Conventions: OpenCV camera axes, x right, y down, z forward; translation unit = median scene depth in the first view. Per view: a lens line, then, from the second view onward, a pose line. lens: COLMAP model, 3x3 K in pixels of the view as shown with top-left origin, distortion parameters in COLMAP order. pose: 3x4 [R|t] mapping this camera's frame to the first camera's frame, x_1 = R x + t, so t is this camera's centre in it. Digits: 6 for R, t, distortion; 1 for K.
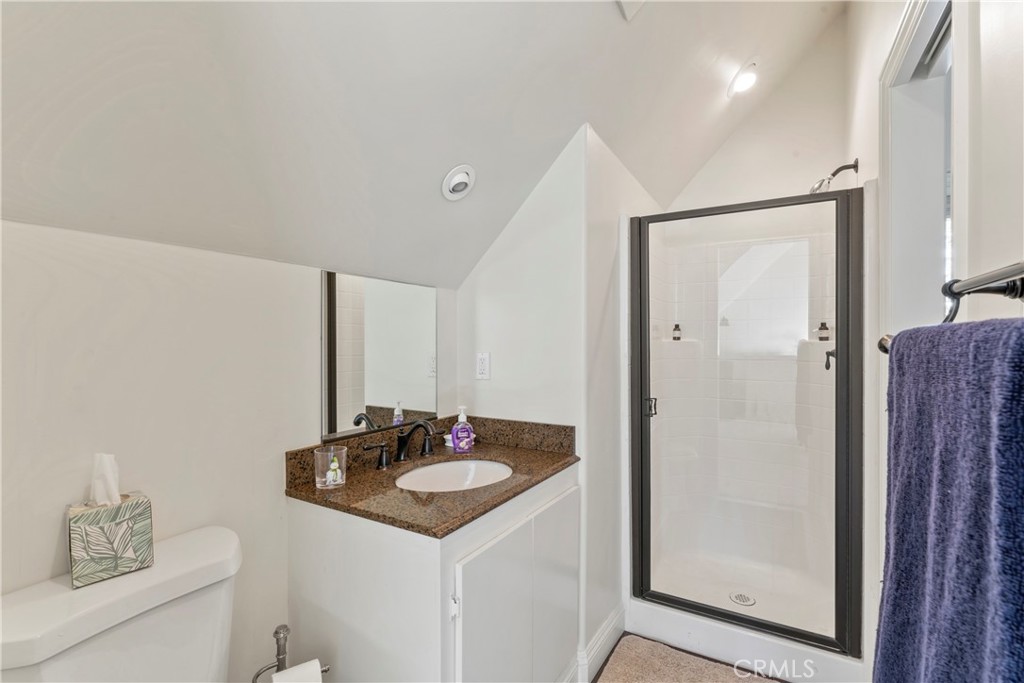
lens RADIAL K [[466.4, 0, 507.9], [0, 466.4, 341.3], [0, 0, 1]] dist [-0.001634, 0.000186]
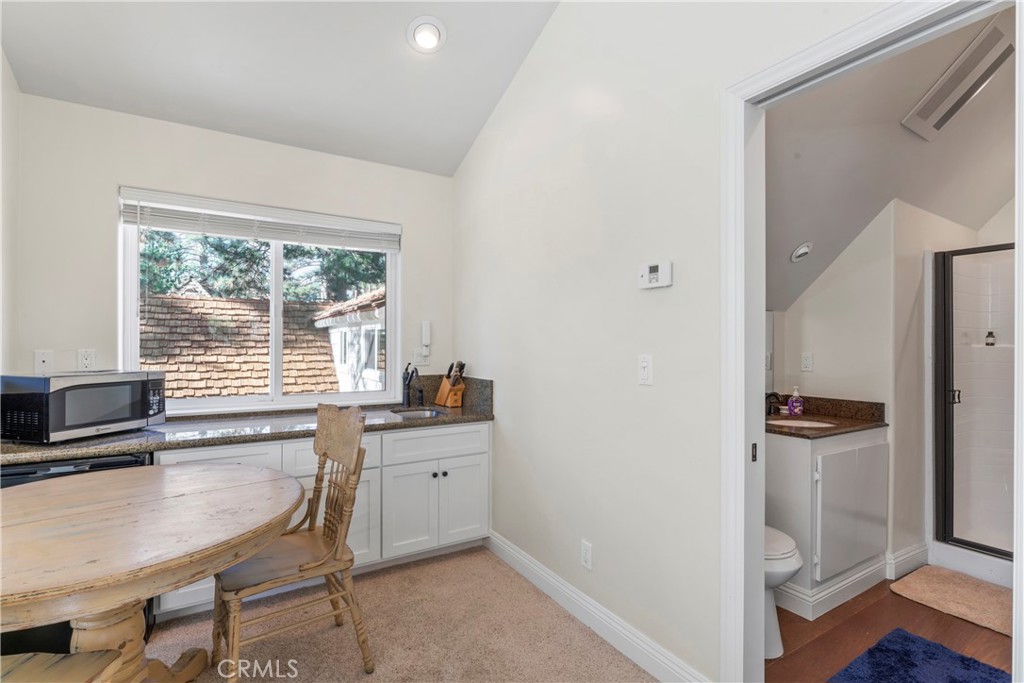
lens RADIAL K [[466.4, 0, 521.1], [0, 466.4, 345.9], [0, 0, 1]] dist [-0.001634, 0.000186]
pose [[0.884922, 0.004342, -0.465718, -0.171123], [-0.004965, 0.999988, -0.000109, 0.005035], [0.465712, 0.002409, 0.884933, -0.767420]]
